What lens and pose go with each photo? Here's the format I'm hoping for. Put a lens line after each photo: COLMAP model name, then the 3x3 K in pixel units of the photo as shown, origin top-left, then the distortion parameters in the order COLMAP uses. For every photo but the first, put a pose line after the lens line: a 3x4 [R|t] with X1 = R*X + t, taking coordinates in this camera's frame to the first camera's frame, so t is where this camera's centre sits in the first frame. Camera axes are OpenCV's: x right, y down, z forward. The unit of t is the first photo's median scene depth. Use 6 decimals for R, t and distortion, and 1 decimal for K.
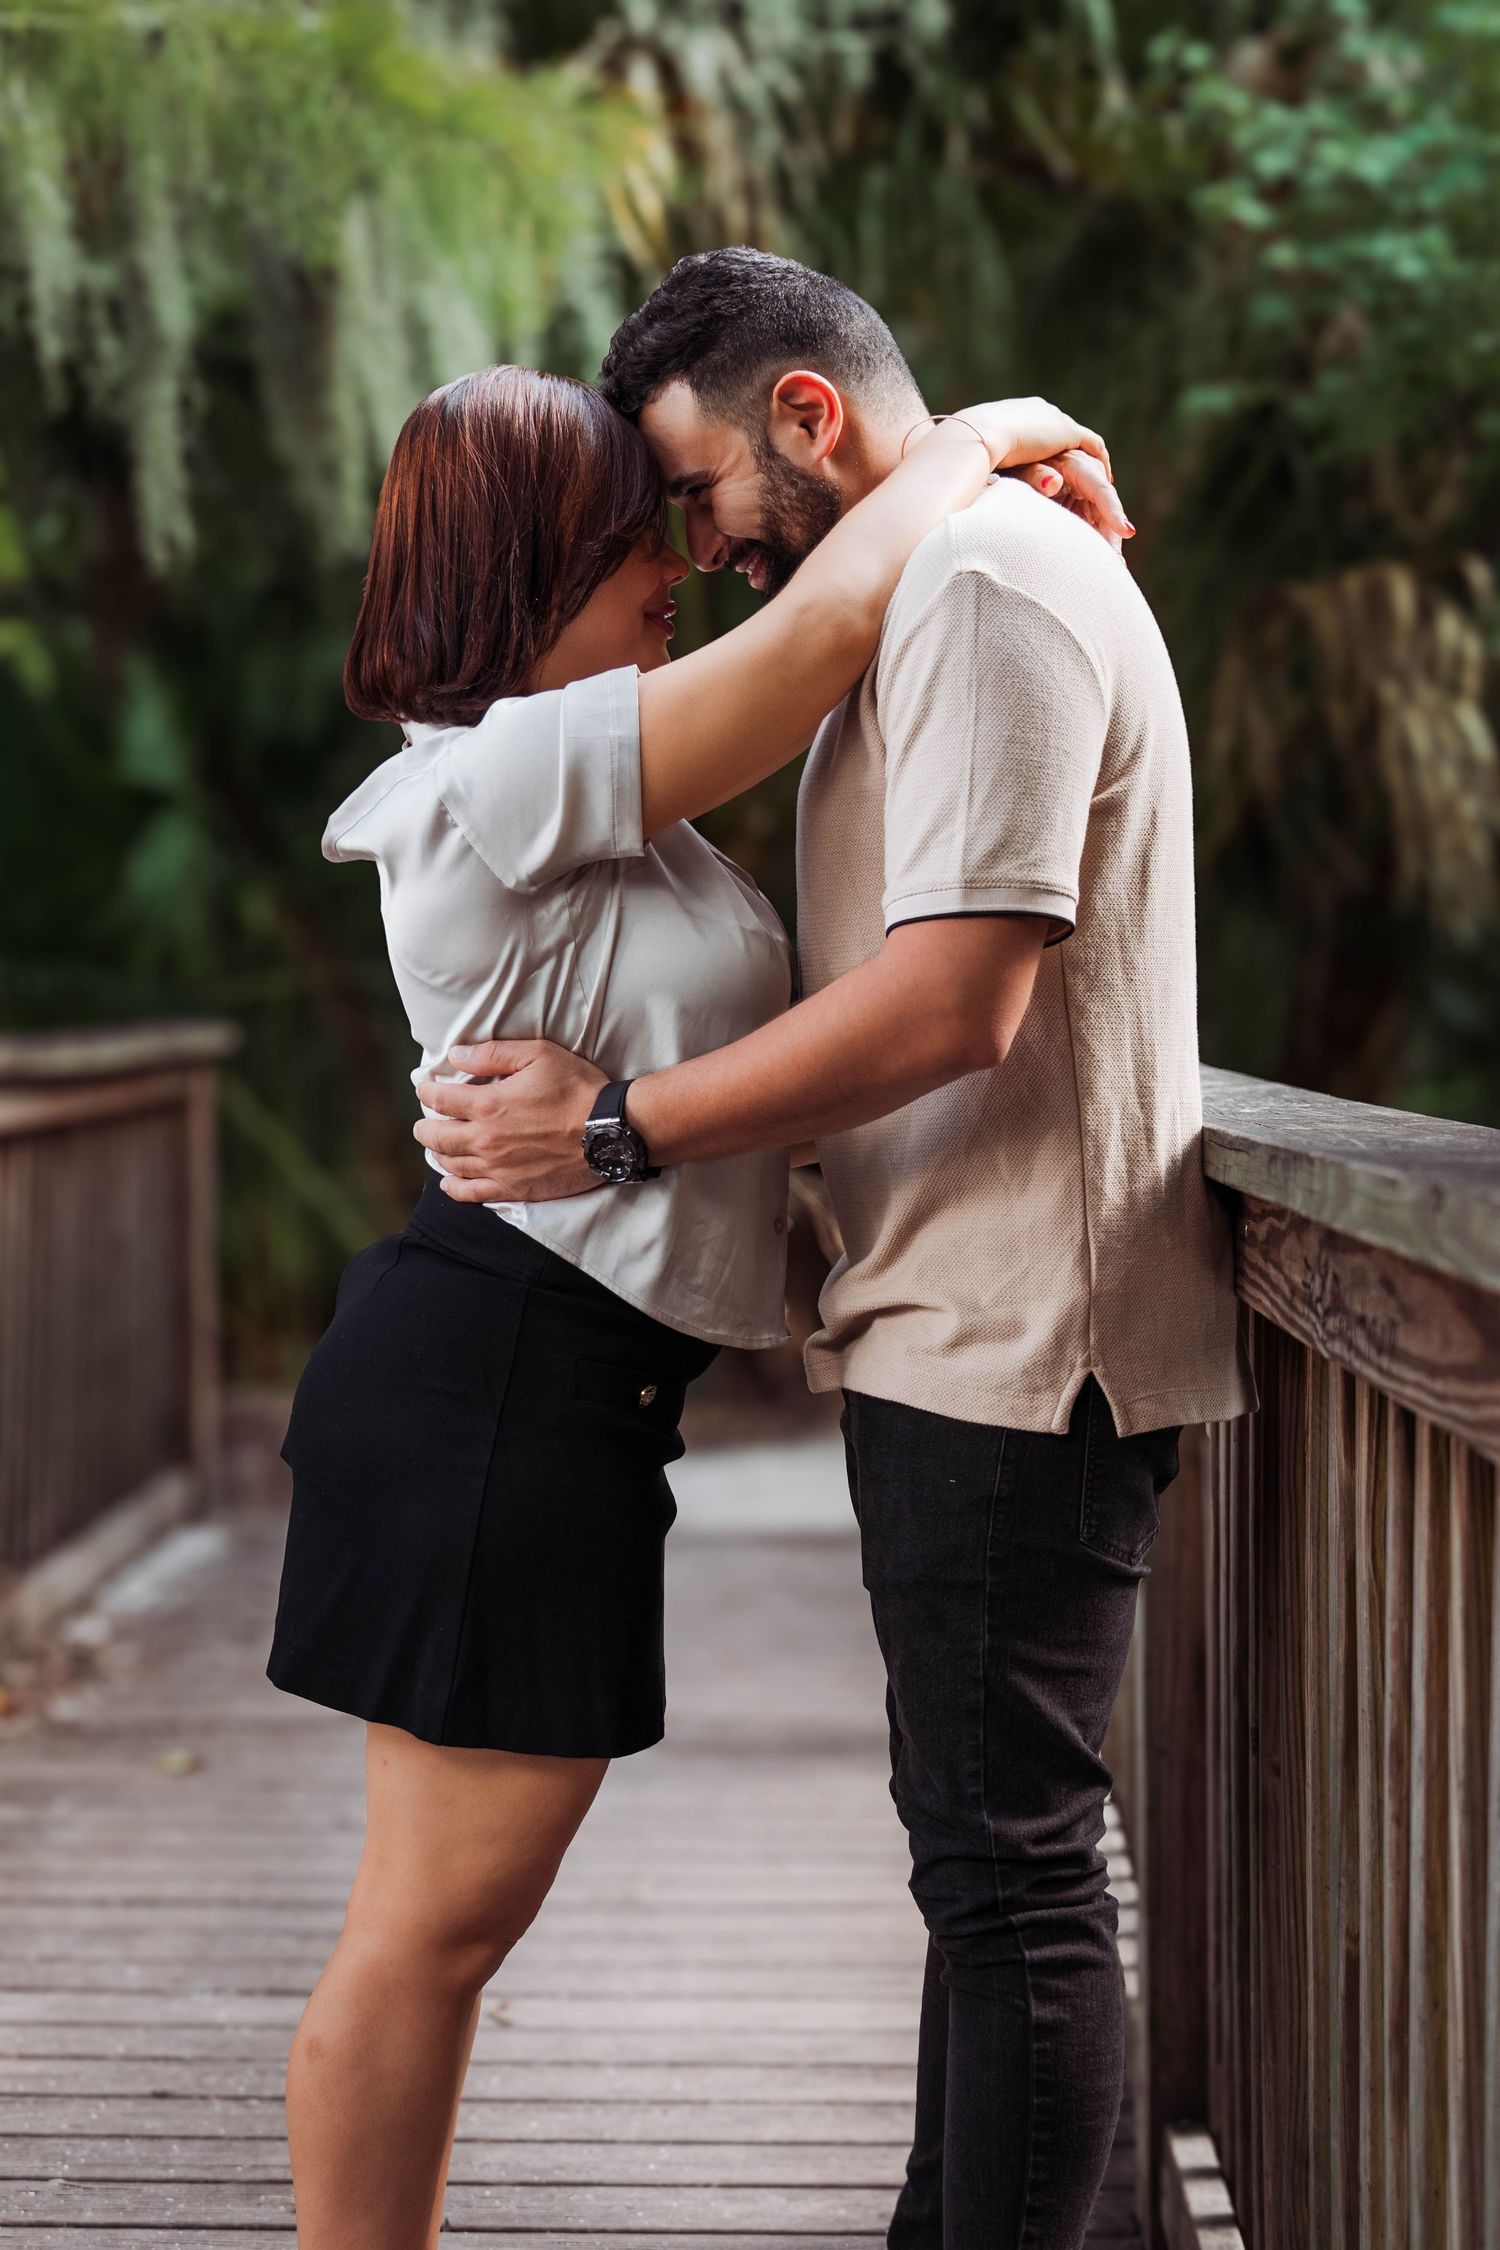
lens RADIAL K [[3703.4, 0, 750.0], [0, 3703.4, 1125.0], [0, 0, 1]] dist [-0.042140, -0.073759]
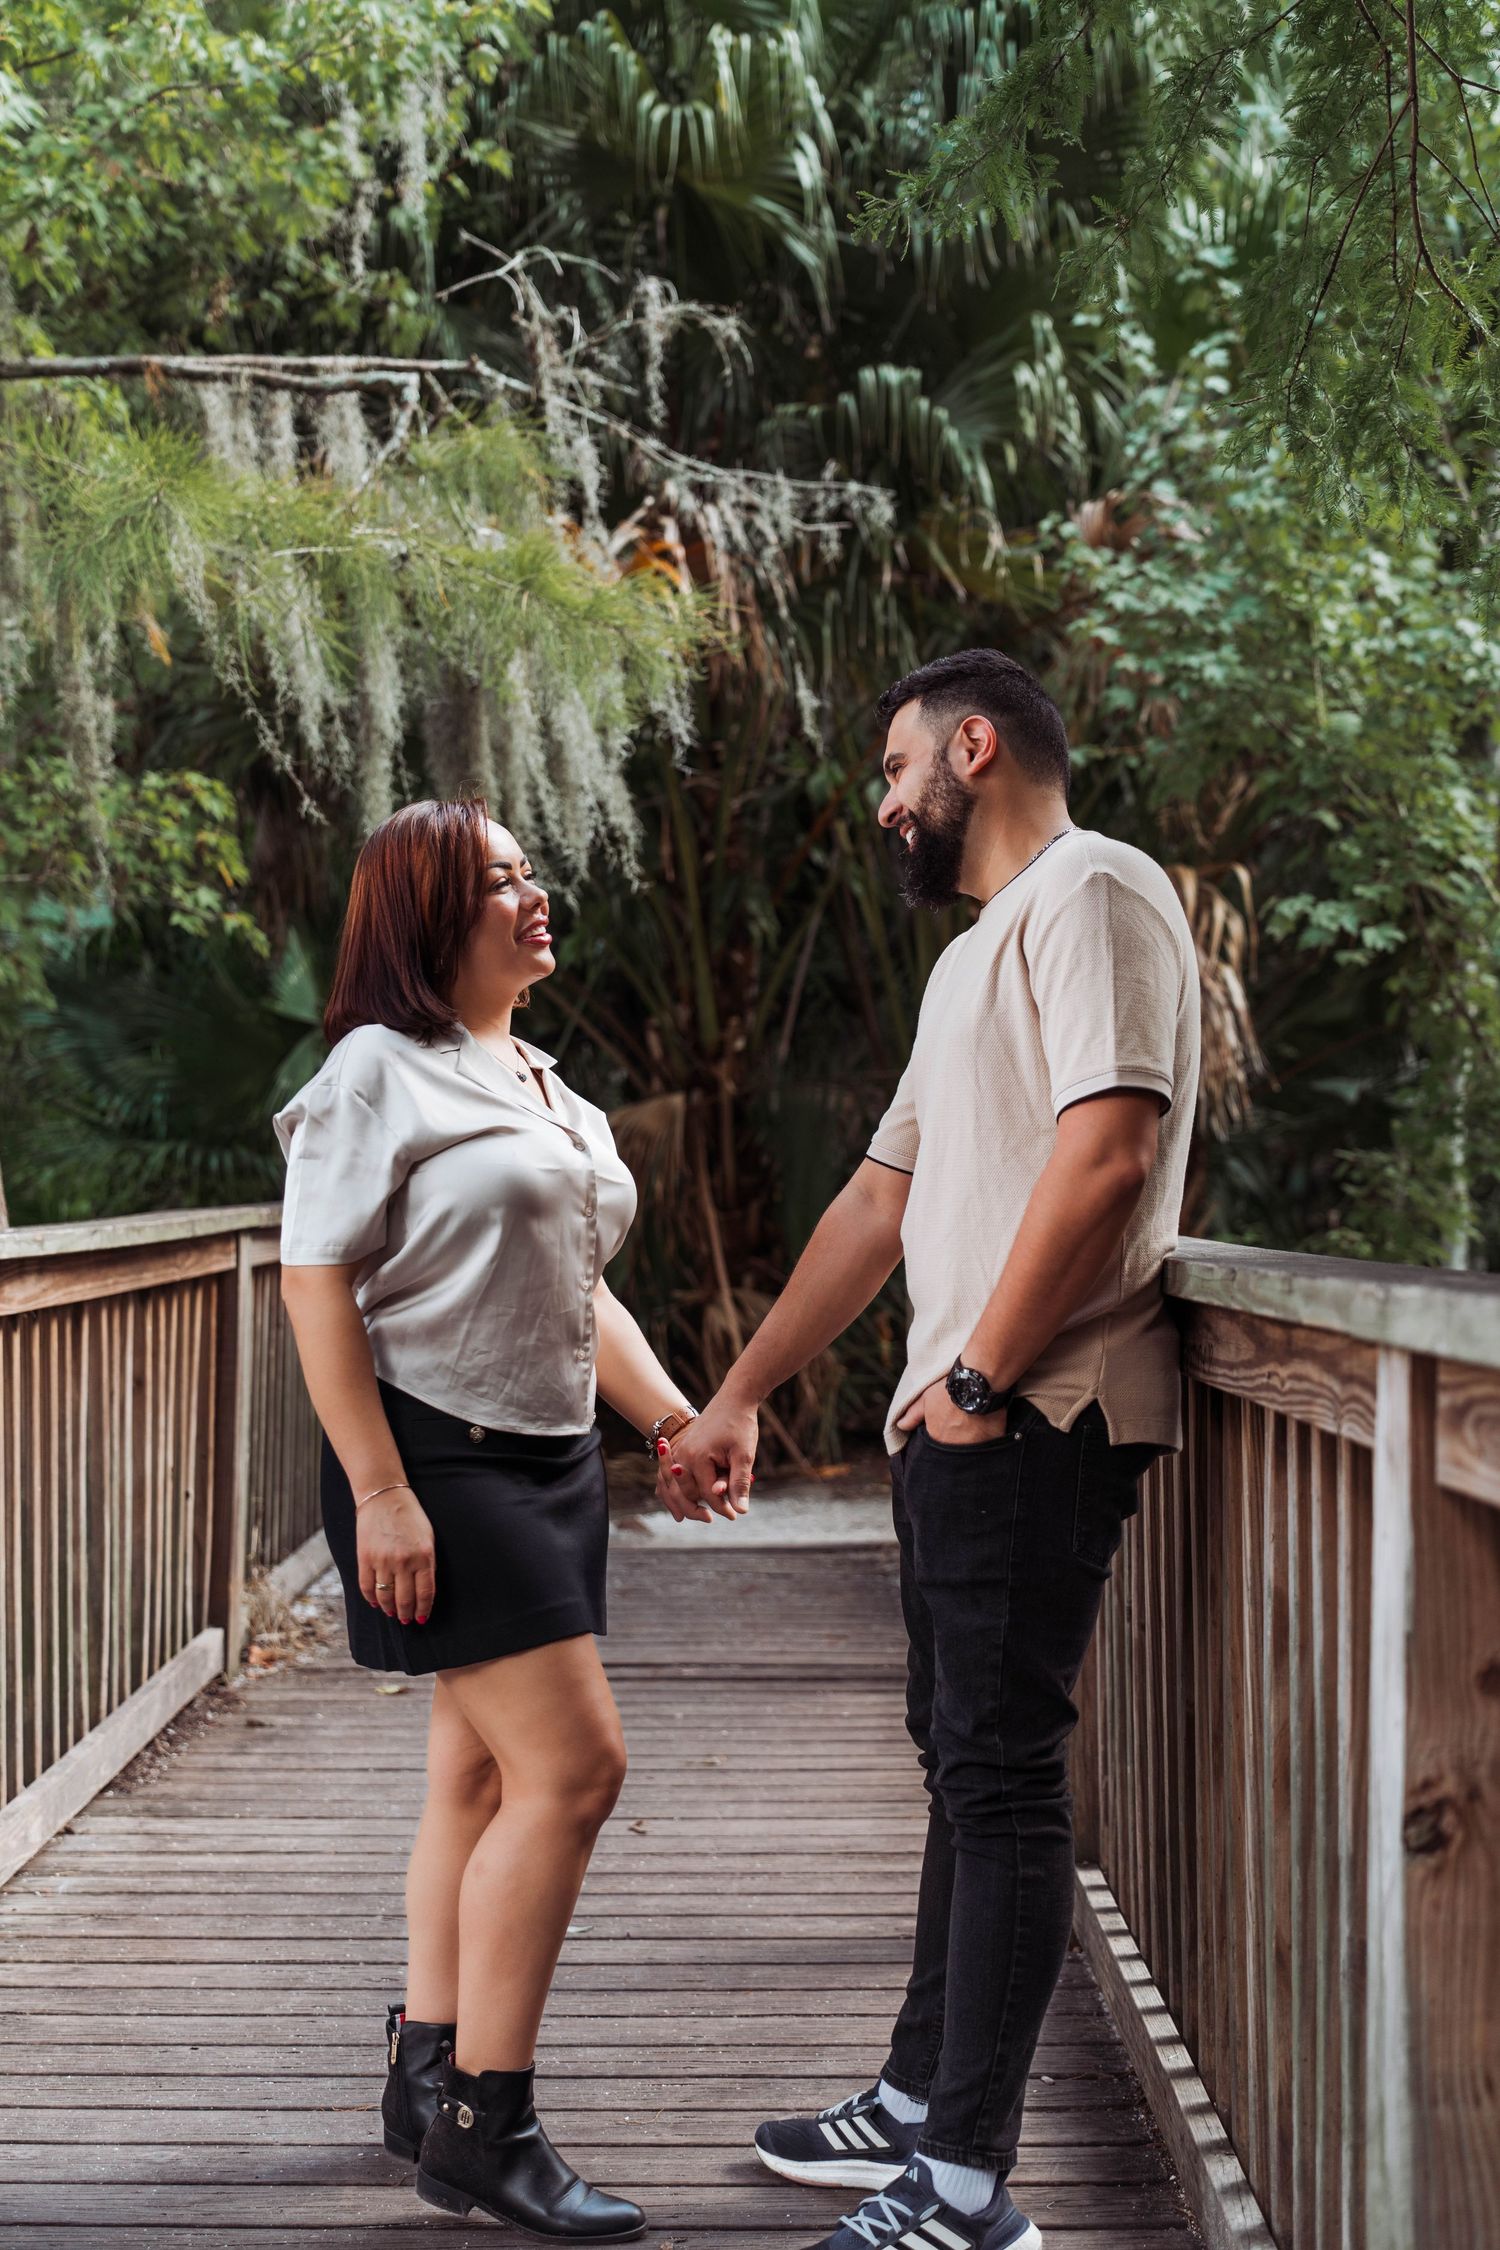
lens RADIAL K [[2998.6, 0, 750.0], [0, 2998.6, 1125.0], [0, 0, 1]] dist [0.006345, 0.001875]
pose [[0.999668, -0.000080, 0.025767, -0.047764], [0.001367, 0.998751, -0.049955, 0.006991], [-0.025731, 0.049973, 0.998419, -0.251987]]
